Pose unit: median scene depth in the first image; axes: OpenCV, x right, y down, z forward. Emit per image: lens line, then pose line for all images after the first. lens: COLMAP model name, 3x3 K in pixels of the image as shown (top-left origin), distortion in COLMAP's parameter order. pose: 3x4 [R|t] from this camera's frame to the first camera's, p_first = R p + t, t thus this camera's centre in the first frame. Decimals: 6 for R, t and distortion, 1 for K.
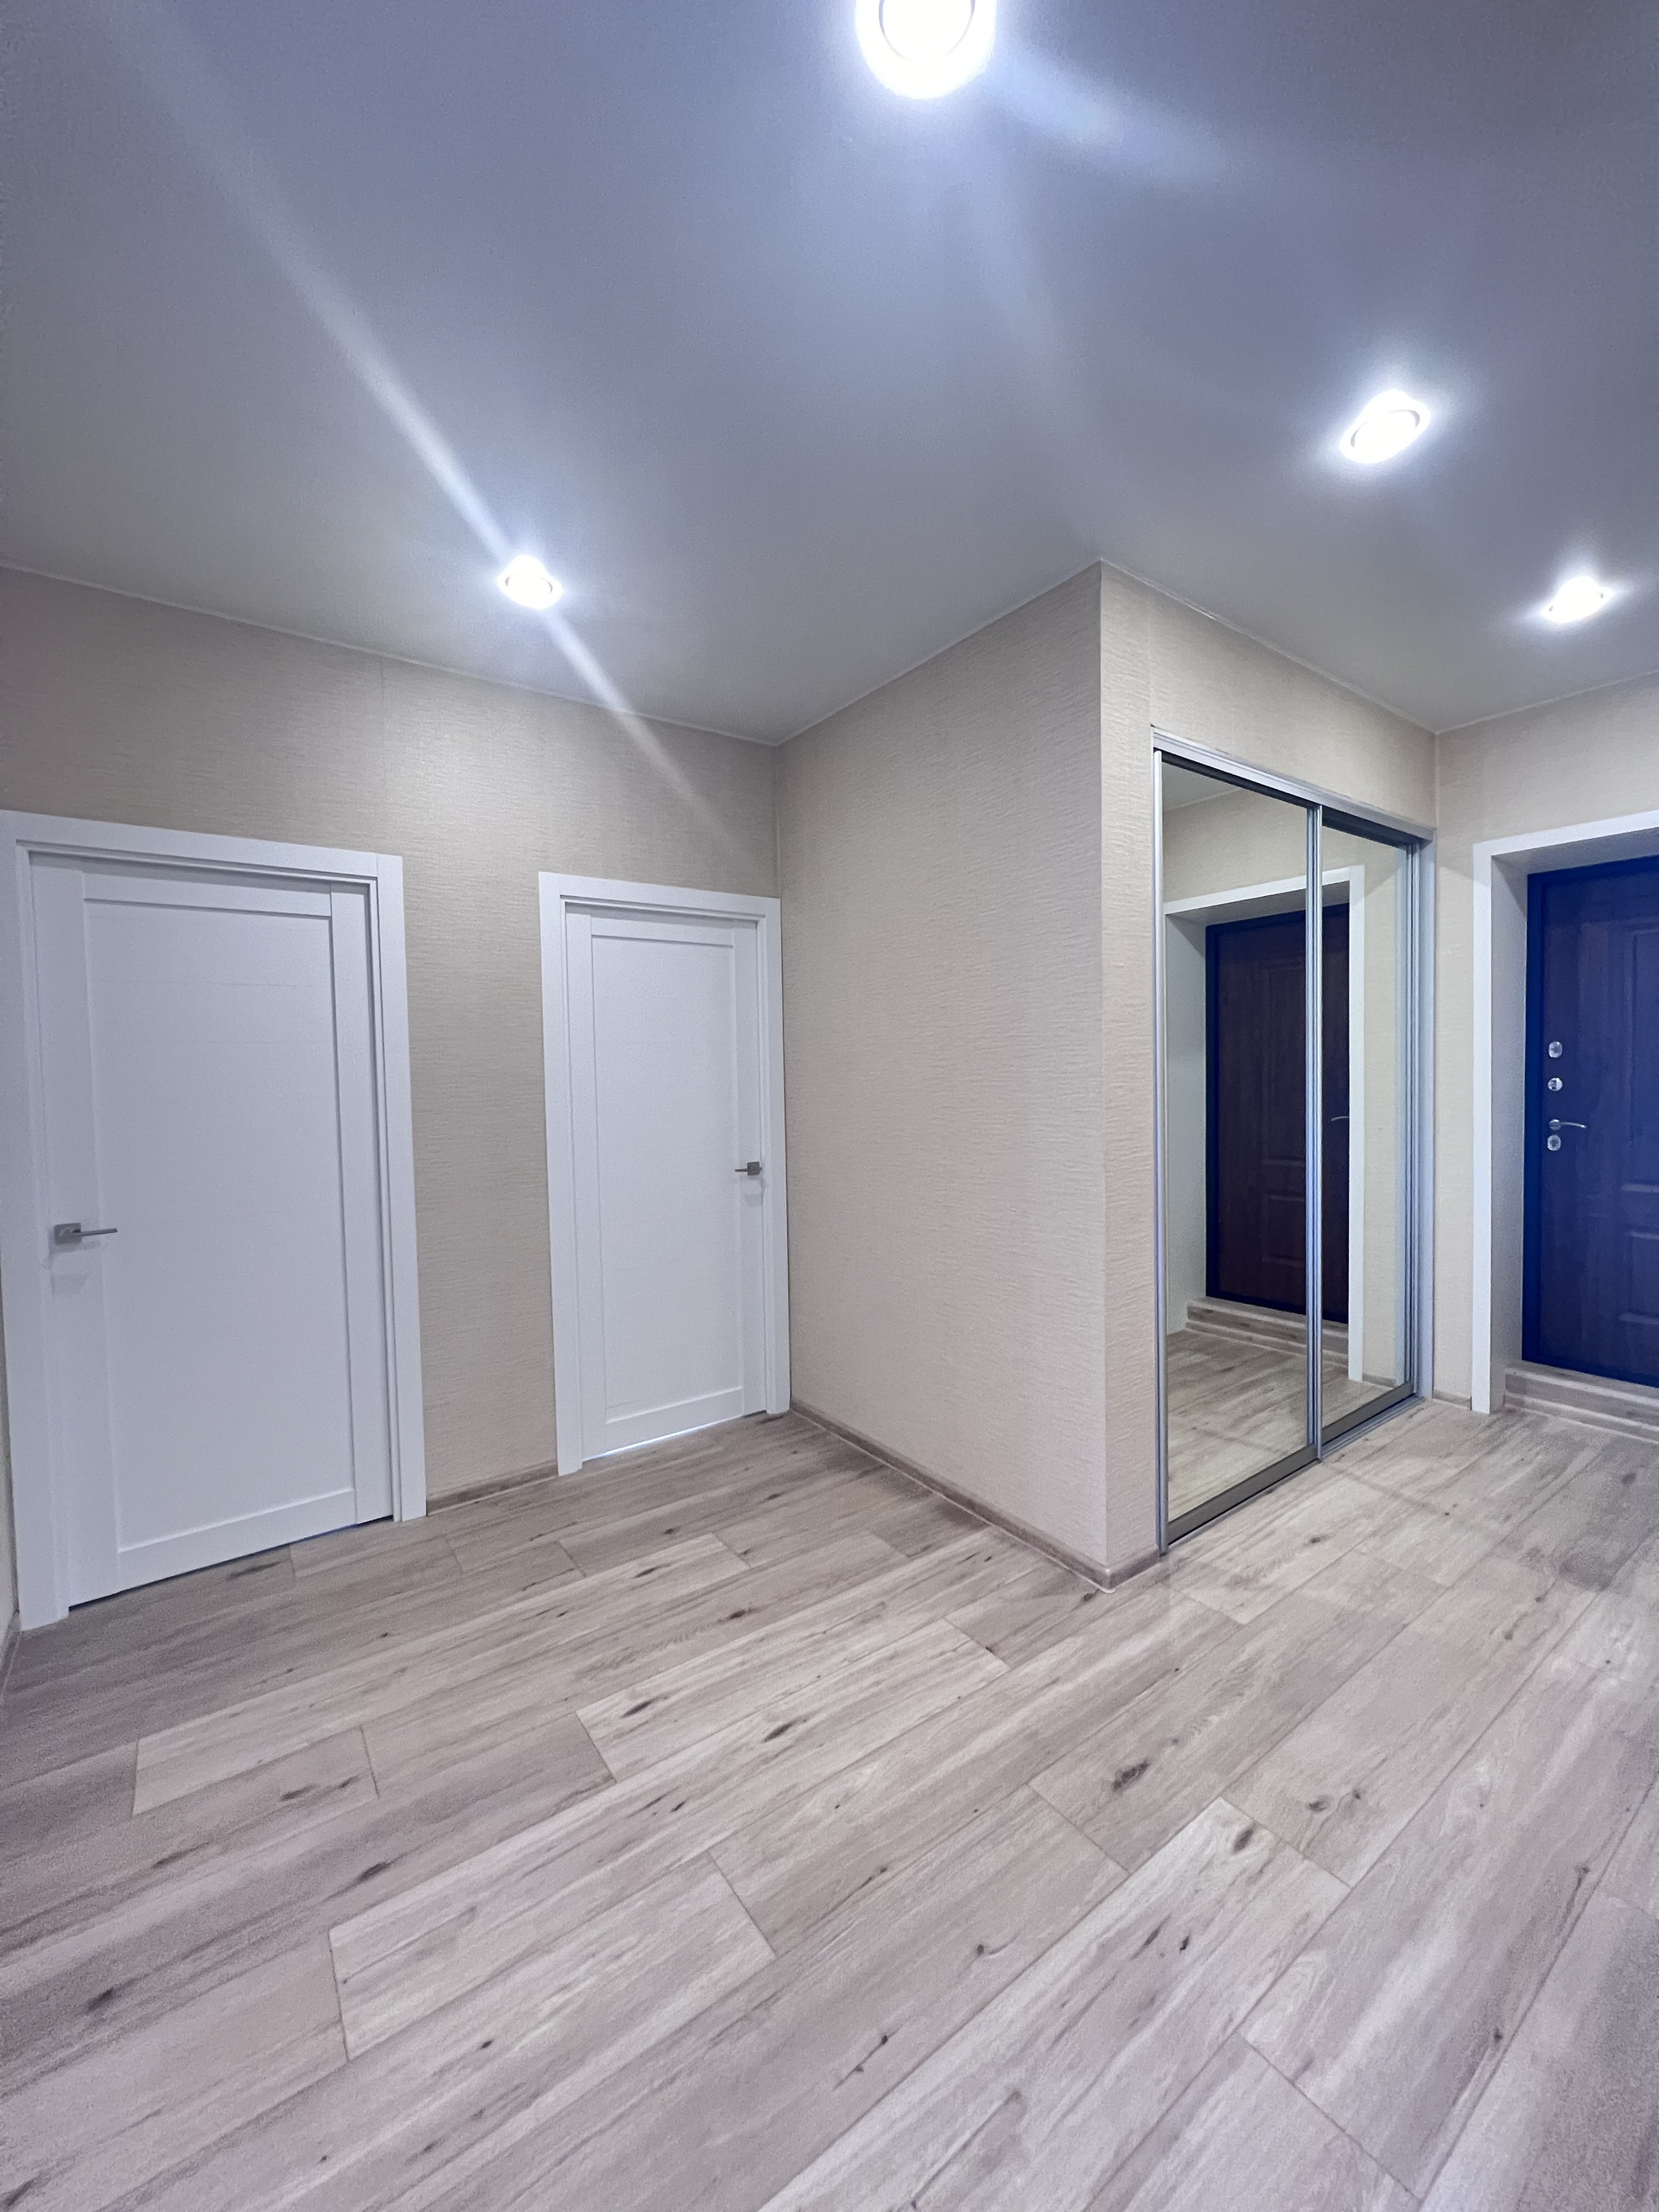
lens RADIAL K [[887.1, 0, 835.0], [0, 887.1, 1107.0], [0, 0, 1]] dist [-0.000615, 0.000702]
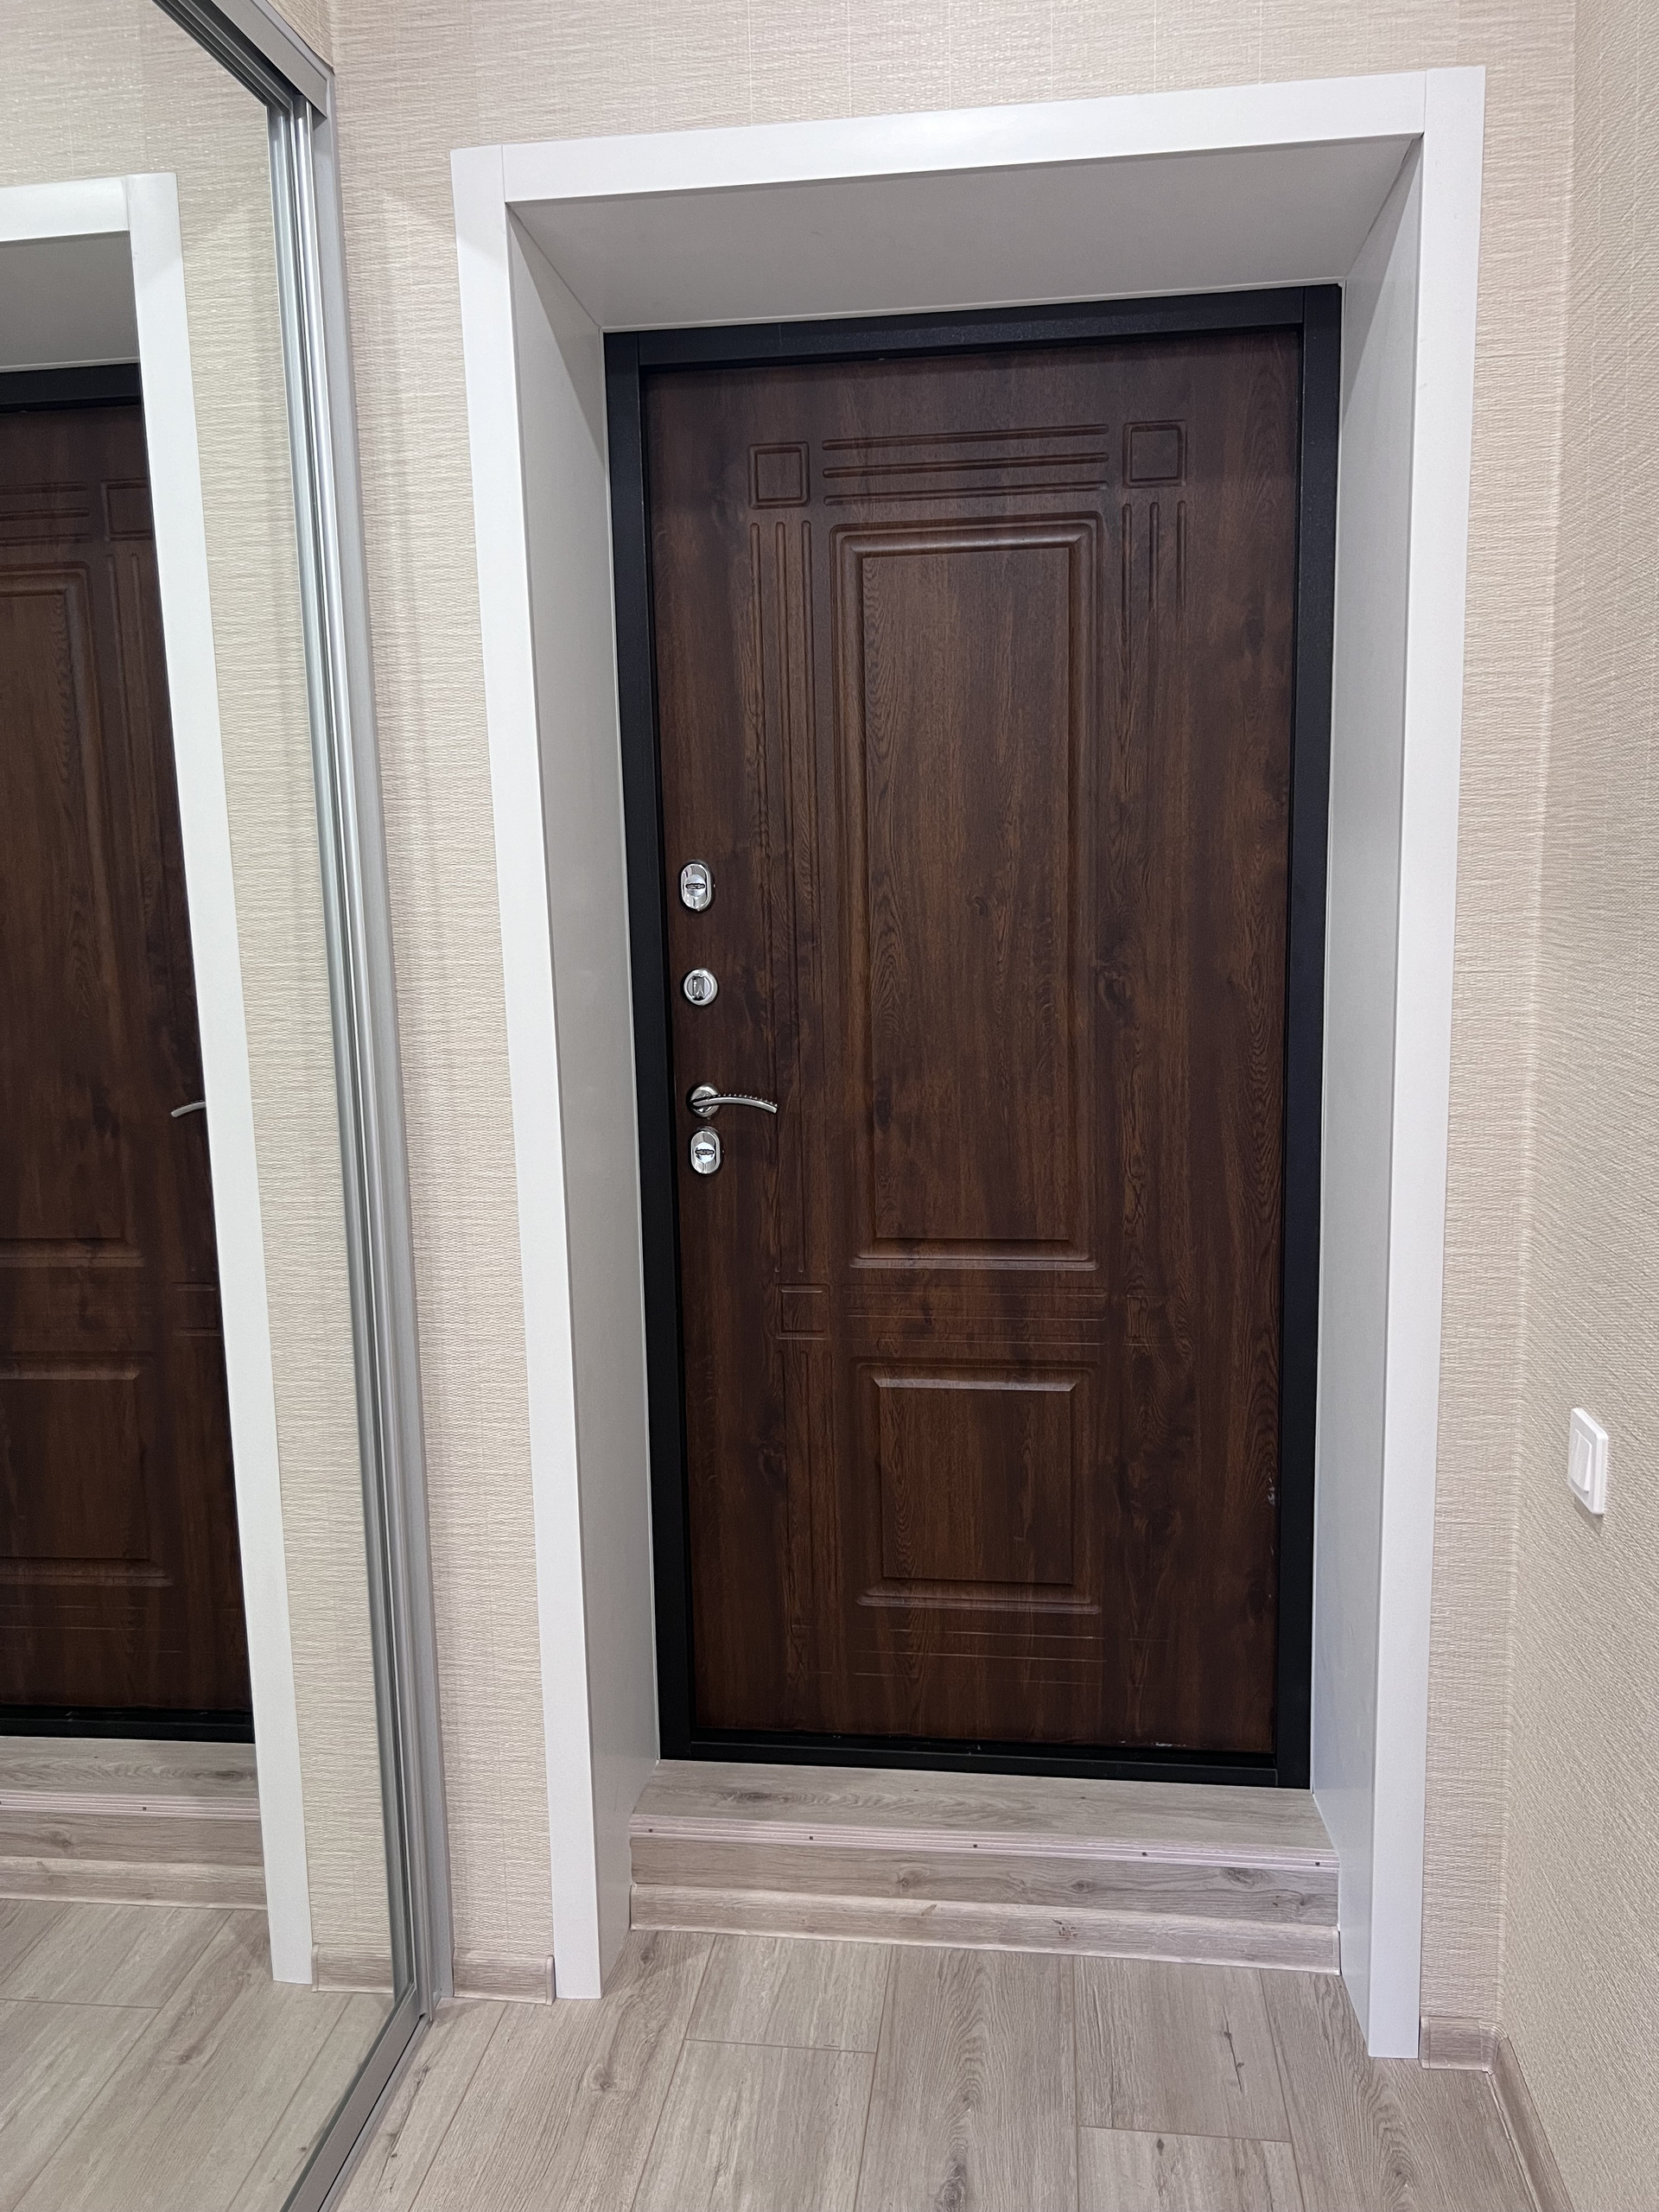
lens RADIAL K [[1710.9, 0, 829.5], [0, 1710.9, 1106.0], [0, 0, 1]] dist [0.082628, 0.000542]
pose [[0.685179, -0.111113, 0.719850, 0.361147], [0.037865, 0.992393, 0.117141, -0.056176], [-0.727390, -0.053006, 0.684174, 0.506466]]
